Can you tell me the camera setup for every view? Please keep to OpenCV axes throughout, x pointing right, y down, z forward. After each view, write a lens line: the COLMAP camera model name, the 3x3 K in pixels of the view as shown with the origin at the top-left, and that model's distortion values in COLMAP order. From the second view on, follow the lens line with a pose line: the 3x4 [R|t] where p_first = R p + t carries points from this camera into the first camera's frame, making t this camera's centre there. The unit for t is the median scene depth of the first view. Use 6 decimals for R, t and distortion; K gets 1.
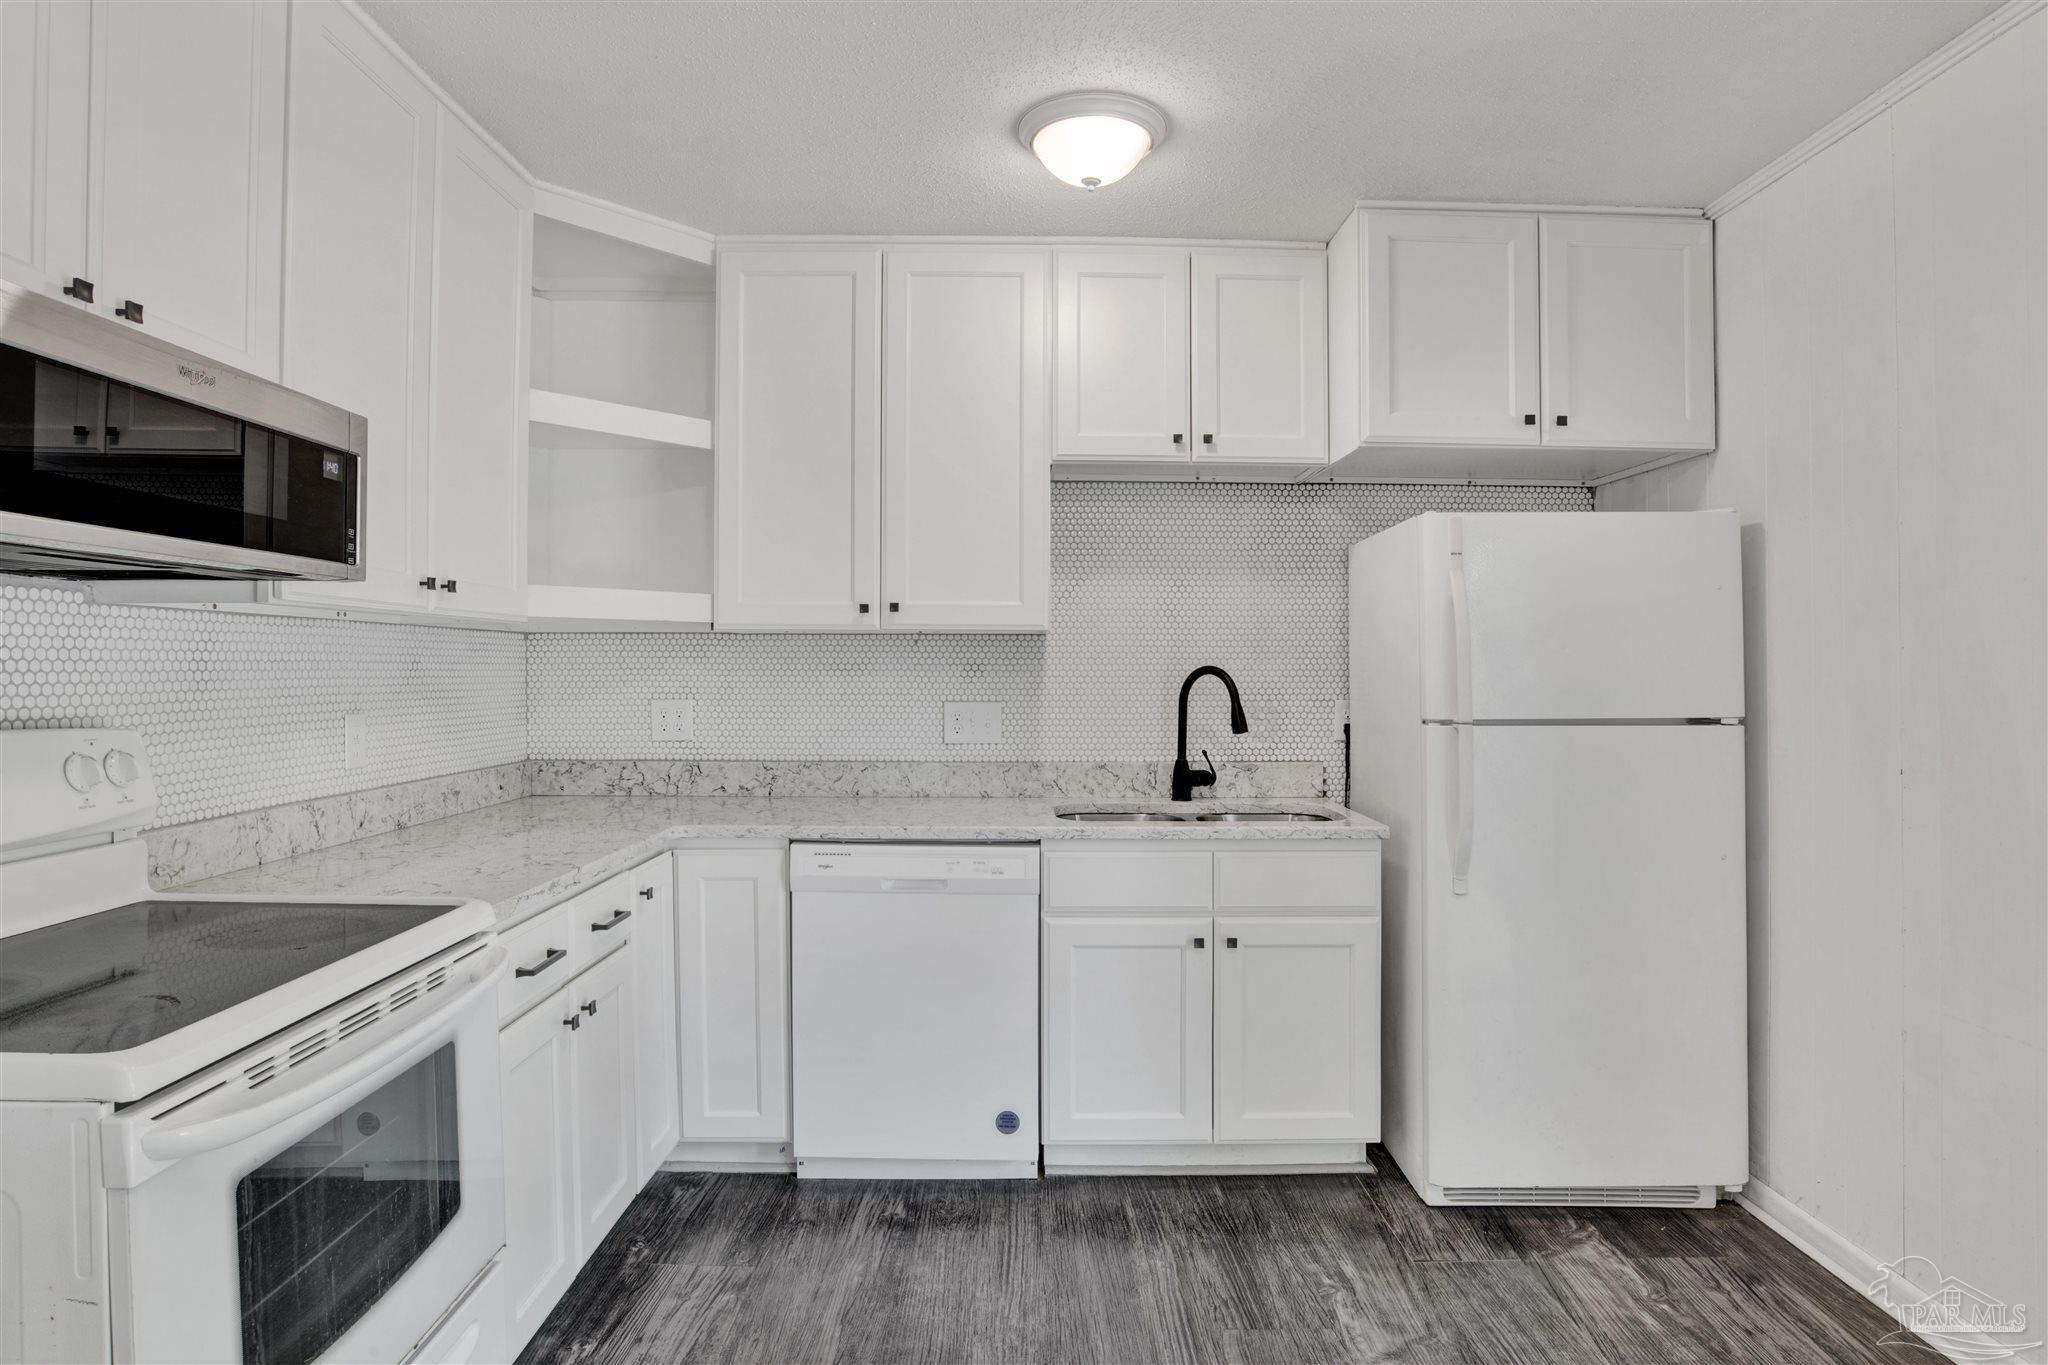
lens RADIAL K [[1142.7, 0, 1029.0], [0, 1142.7, 680.3], [0, 0, 1]] dist [-0.064462, 0.029646]
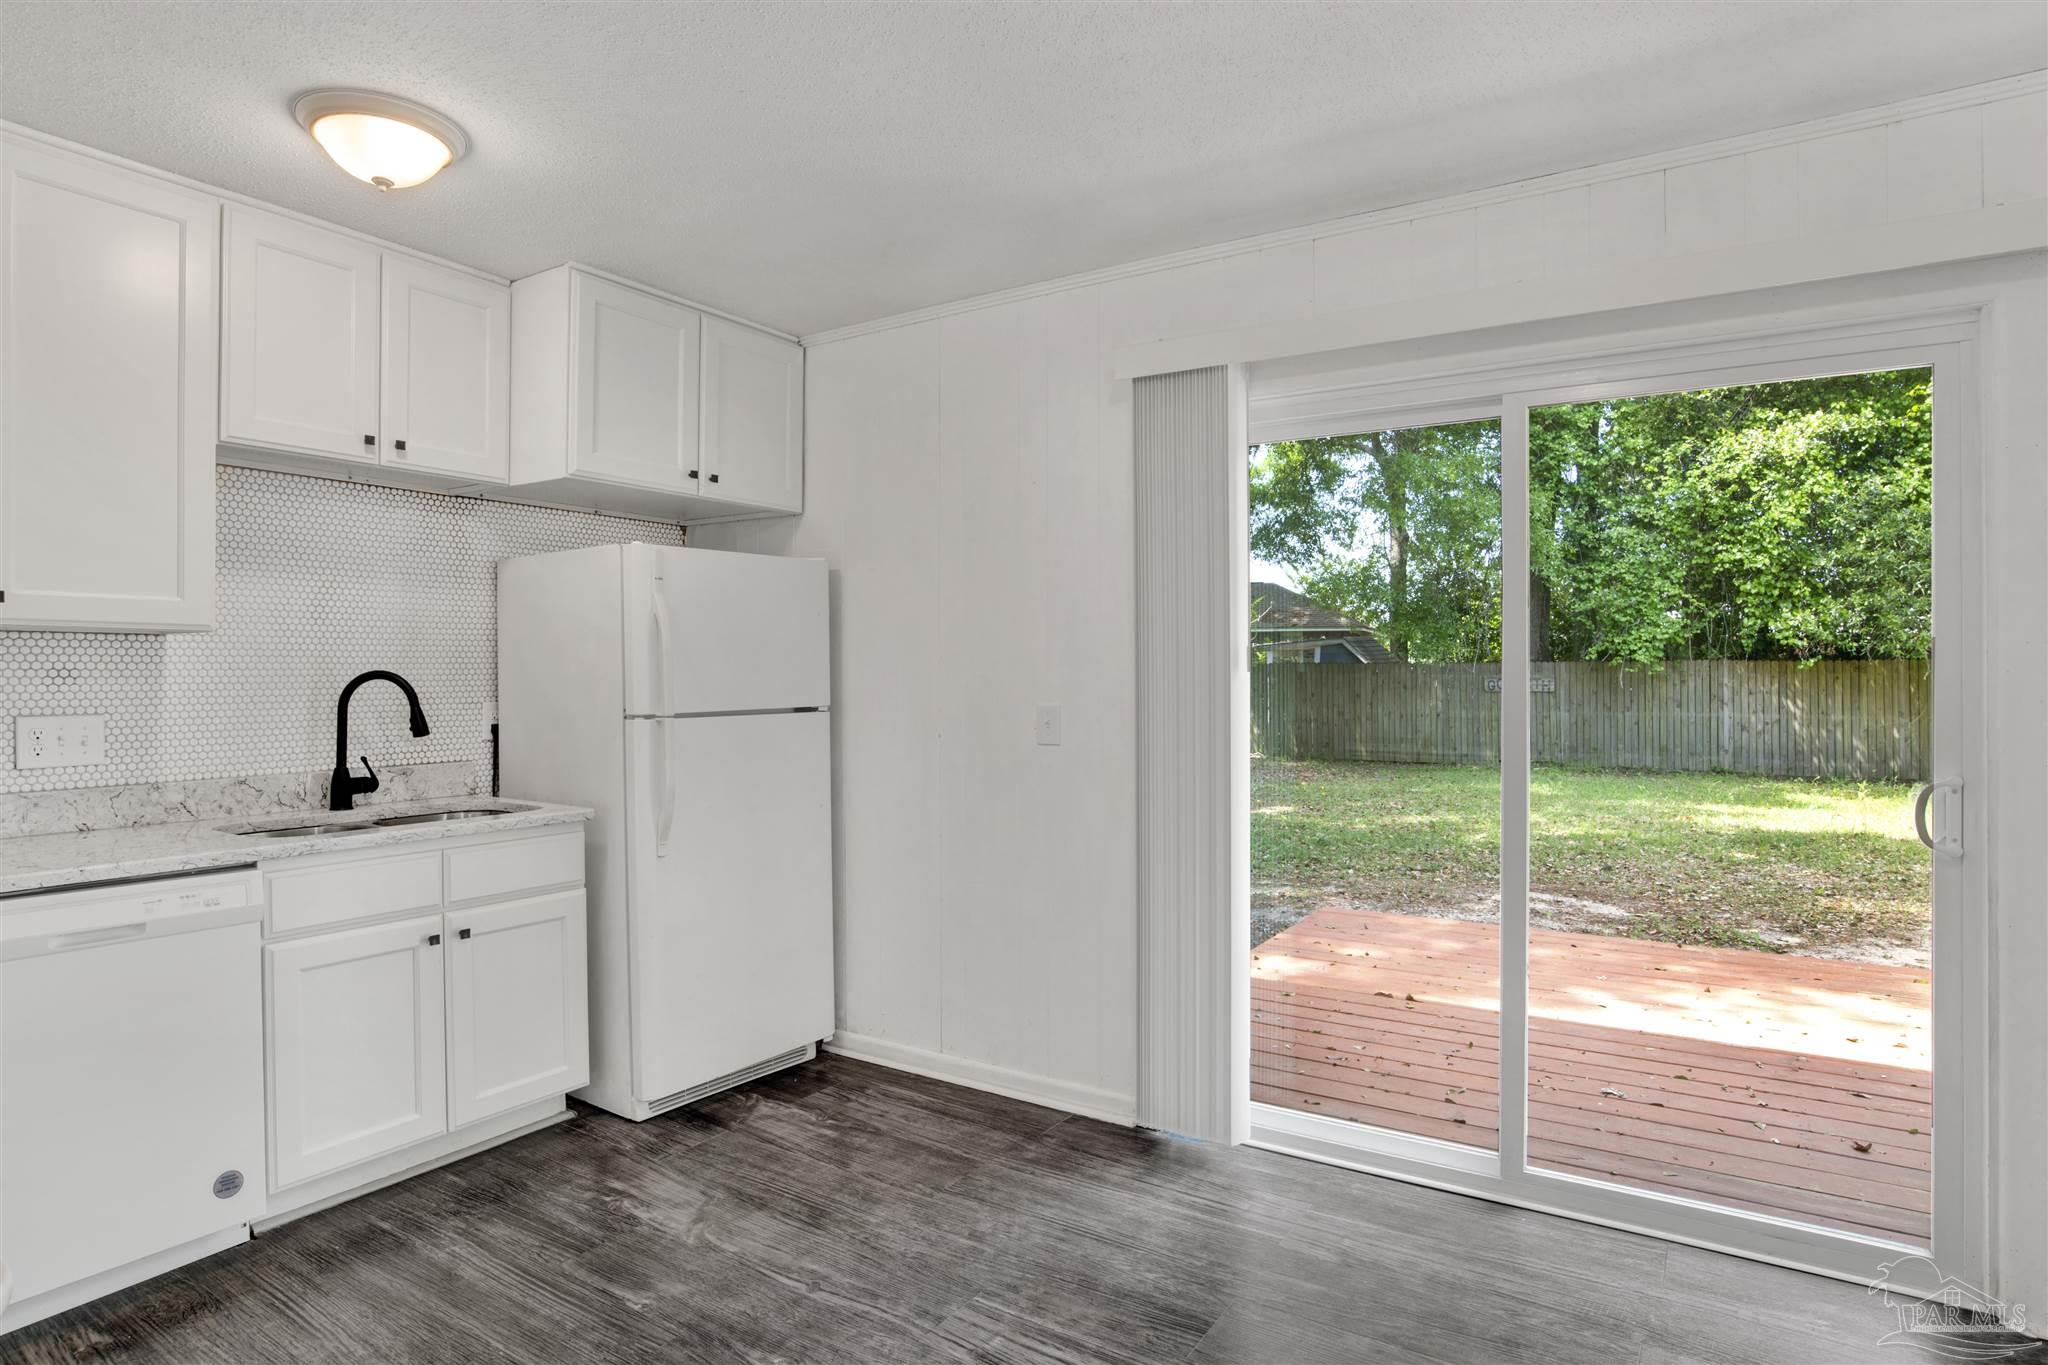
lens RADIAL K [[1117.6, 0, 1024.0], [0, 1117.6, 682.5], [0, 0, 1]] dist [-0.055172, 0.029504]
pose [[0.557776, -0.011037, 0.829918, -0.375092], [0.011235, 0.999920, 0.005747, -0.001684], [-0.829916, 0.006119, 0.557855, 0.000702]]
